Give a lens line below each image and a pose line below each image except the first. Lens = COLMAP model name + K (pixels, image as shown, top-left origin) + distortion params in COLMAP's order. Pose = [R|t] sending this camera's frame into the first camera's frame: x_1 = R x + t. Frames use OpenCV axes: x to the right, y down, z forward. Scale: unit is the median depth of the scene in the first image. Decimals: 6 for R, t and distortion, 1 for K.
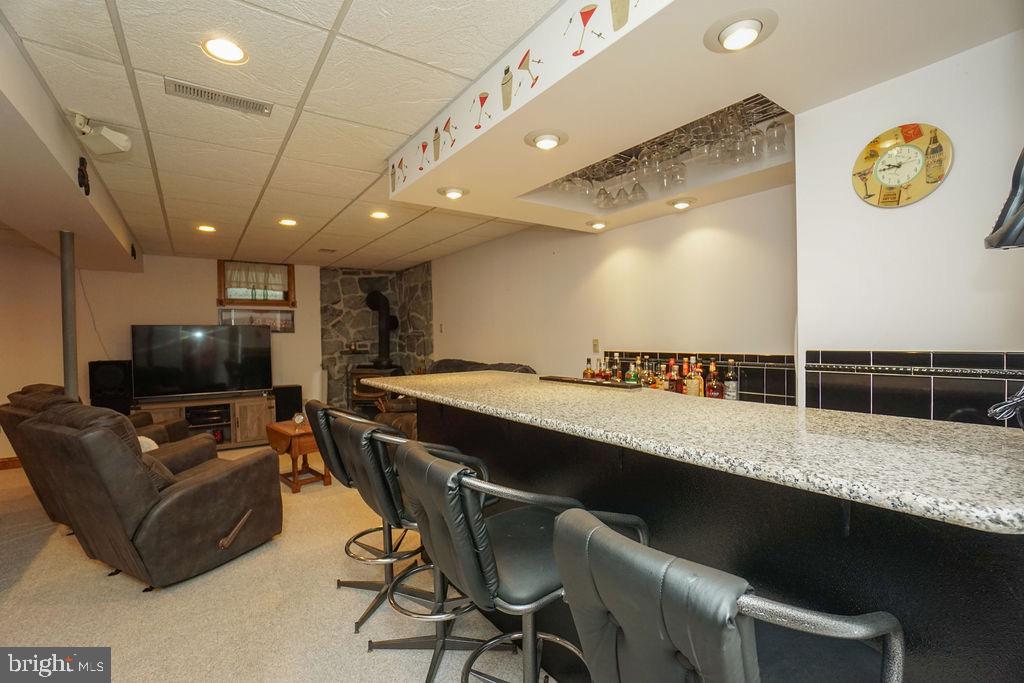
lens RADIAL K [[455.6, 0, 503.2], [0, 455.6, 342.2], [0, 0, 1]] dist [-0.029532, 0.000176]
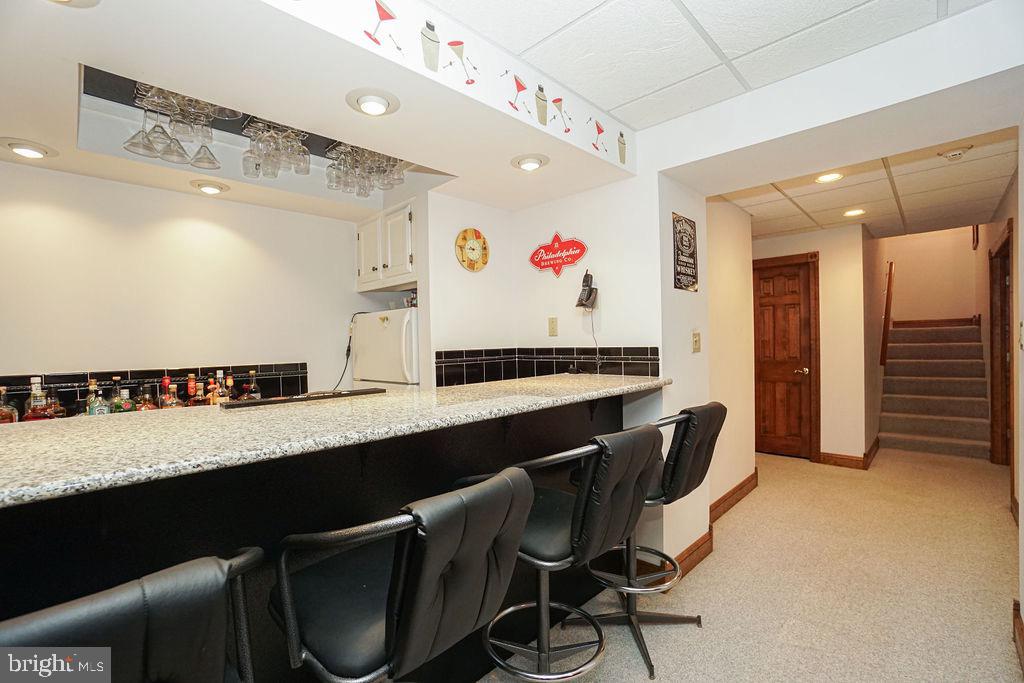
lens RADIAL K [[455.6, 0, 503.2], [0, 455.6, 342.2], [0, 0, 1]] dist [-0.029532, 0.000176]
pose [[-0.172212, 0.020909, 0.984838, -0.926520], [0.038271, 0.999162, -0.014521, 0.021291], [-0.984316, 0.035190, -0.172868, 1.126090]]
